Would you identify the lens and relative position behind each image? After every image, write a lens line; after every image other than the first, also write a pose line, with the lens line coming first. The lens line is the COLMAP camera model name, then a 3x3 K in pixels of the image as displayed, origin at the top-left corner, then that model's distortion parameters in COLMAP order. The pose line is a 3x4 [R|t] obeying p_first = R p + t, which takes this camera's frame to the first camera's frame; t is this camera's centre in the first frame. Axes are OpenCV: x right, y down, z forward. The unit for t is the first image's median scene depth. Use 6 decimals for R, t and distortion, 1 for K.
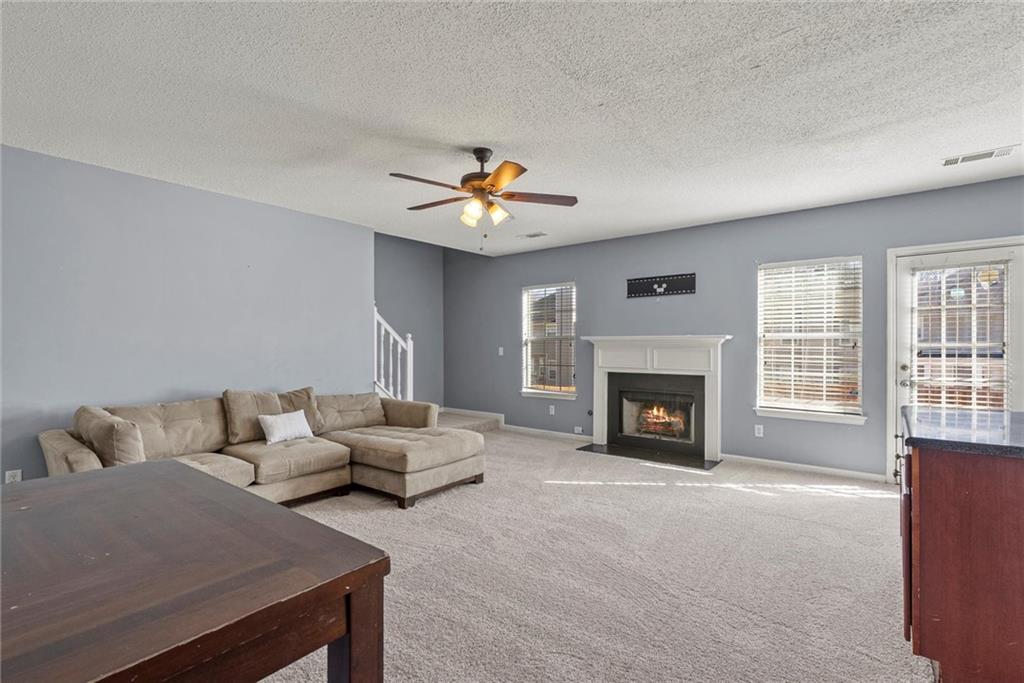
lens RADIAL K [[458.3, 0, 512.9], [0, 458.3, 343.1], [0, 0, 1]] dist [-0.001658, 0.000487]
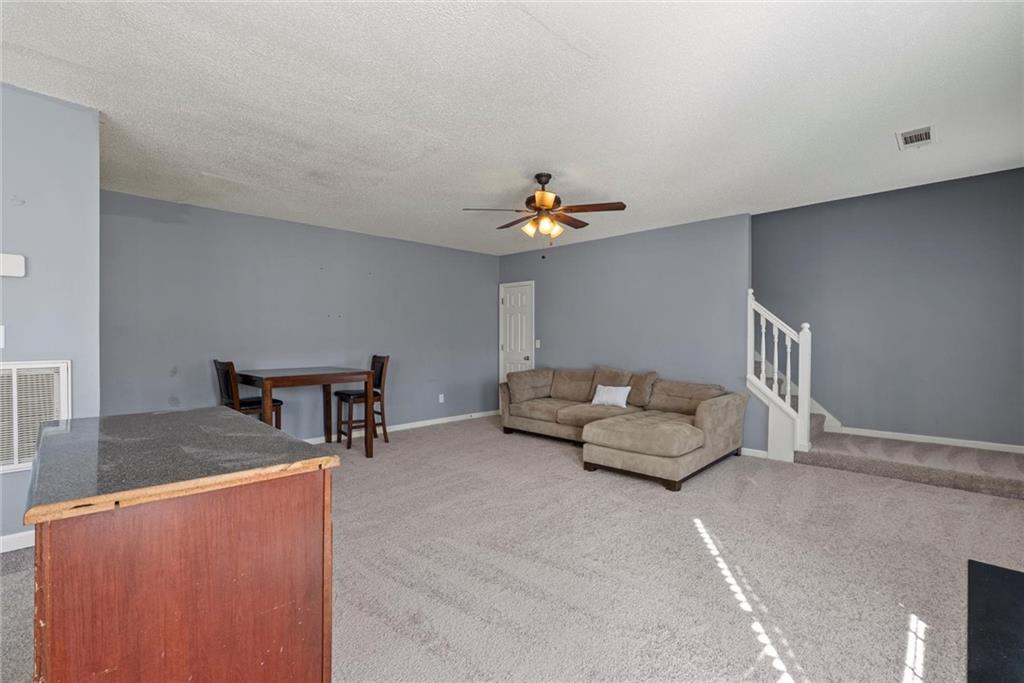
lens RADIAL K [[458.3, 0, 512.4], [0, 458.3, 344.0], [0, 0, 1]] dist [-0.001658, 0.000487]
pose [[-0.091600, 0.009132, -0.995754, 0.785302], [-0.004275, 0.999945, 0.009563, 0.014234], [0.995787, 0.005133, -0.091556, 0.731480]]
